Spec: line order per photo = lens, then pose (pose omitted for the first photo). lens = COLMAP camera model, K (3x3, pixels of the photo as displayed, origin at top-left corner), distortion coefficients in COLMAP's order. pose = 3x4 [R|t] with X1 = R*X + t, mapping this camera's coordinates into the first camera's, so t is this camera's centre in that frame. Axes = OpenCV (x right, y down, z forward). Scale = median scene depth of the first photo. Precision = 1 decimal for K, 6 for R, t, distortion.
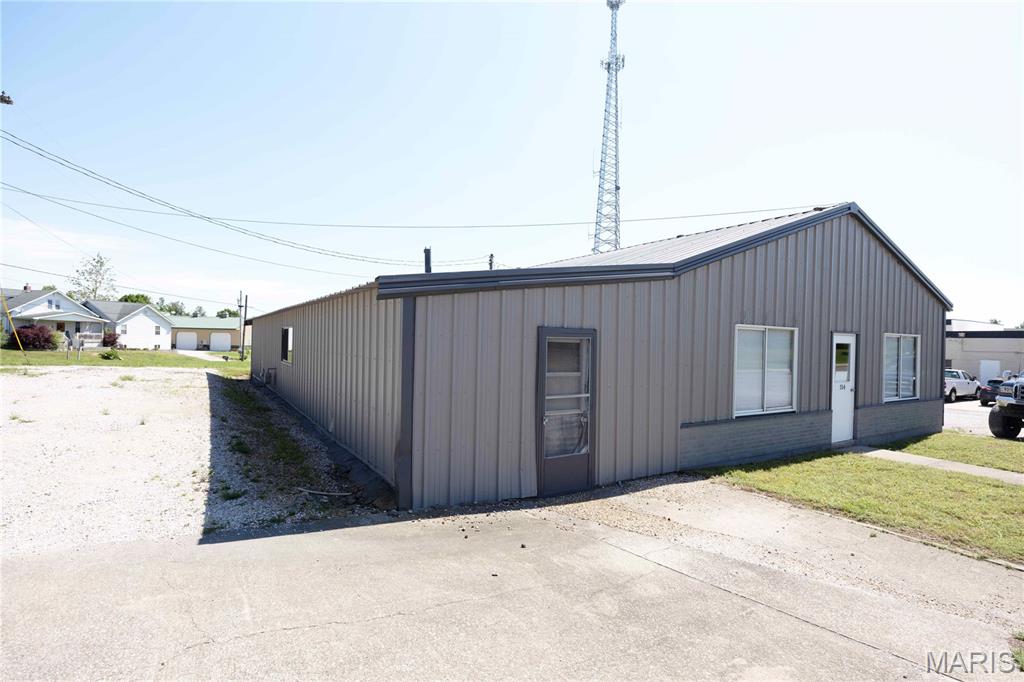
lens RADIAL K [[506.2, 0, 527.8], [0, 506.2, 340.8], [0, 0, 1]] dist [-0.004223, -0.000250]
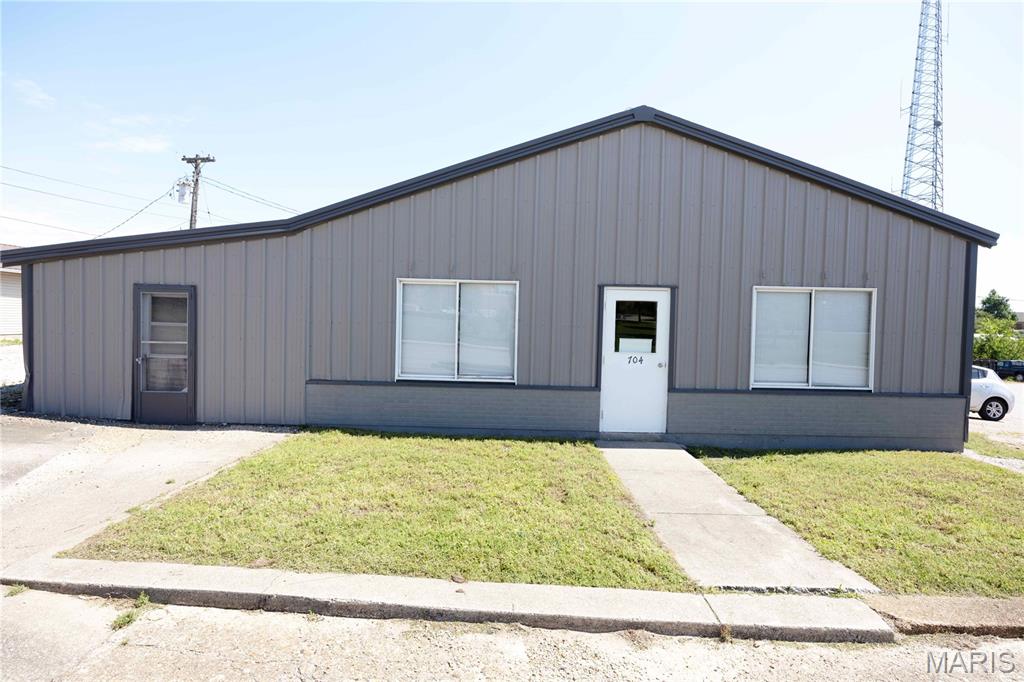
lens RADIAL K [[506.2, 0, 527.8], [0, 506.2, 340.8], [0, 0, 1]] dist [-0.004223, -0.000250]
pose [[0.840793, 0.018867, -0.541028, 1.124204], [-0.003788, 0.999573, 0.028972, 0.053122], [0.541344, -0.022310, 0.840505, 0.363025]]
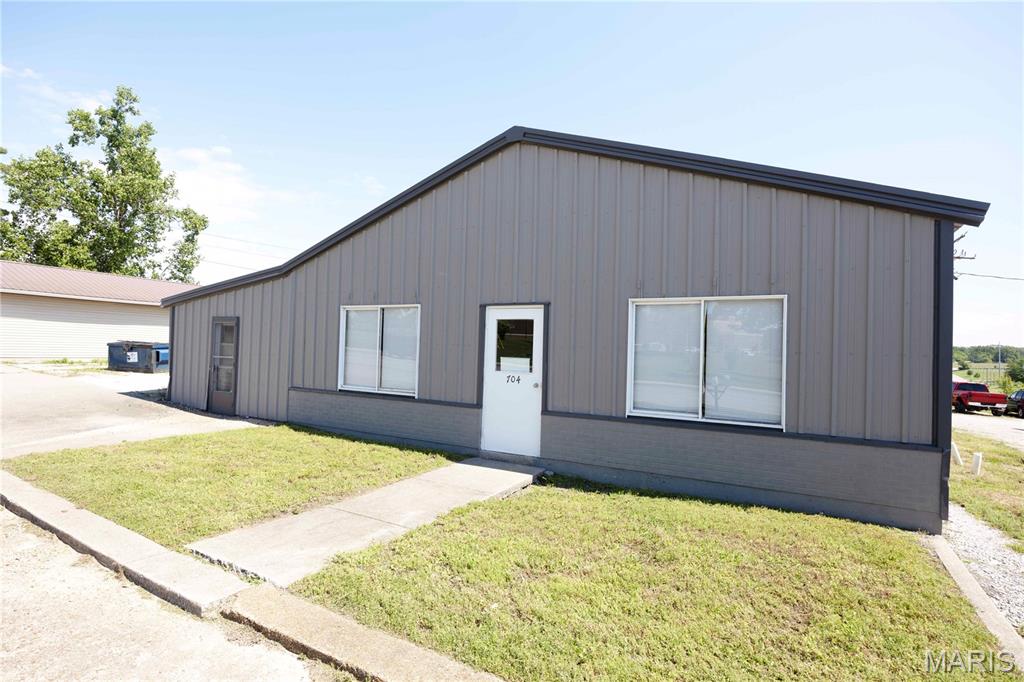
lens RADIAL K [[507.1, 0, 512.0], [0, 507.1, 341.0], [0, 0, 1]] dist [-0.005917, -0.001428]
pose [[0.474003, -0.024059, -0.880195, 1.599001], [-0.017957, 0.999155, -0.036980, 0.079788], [0.880340, 0.033334, 0.473170, 0.818805]]
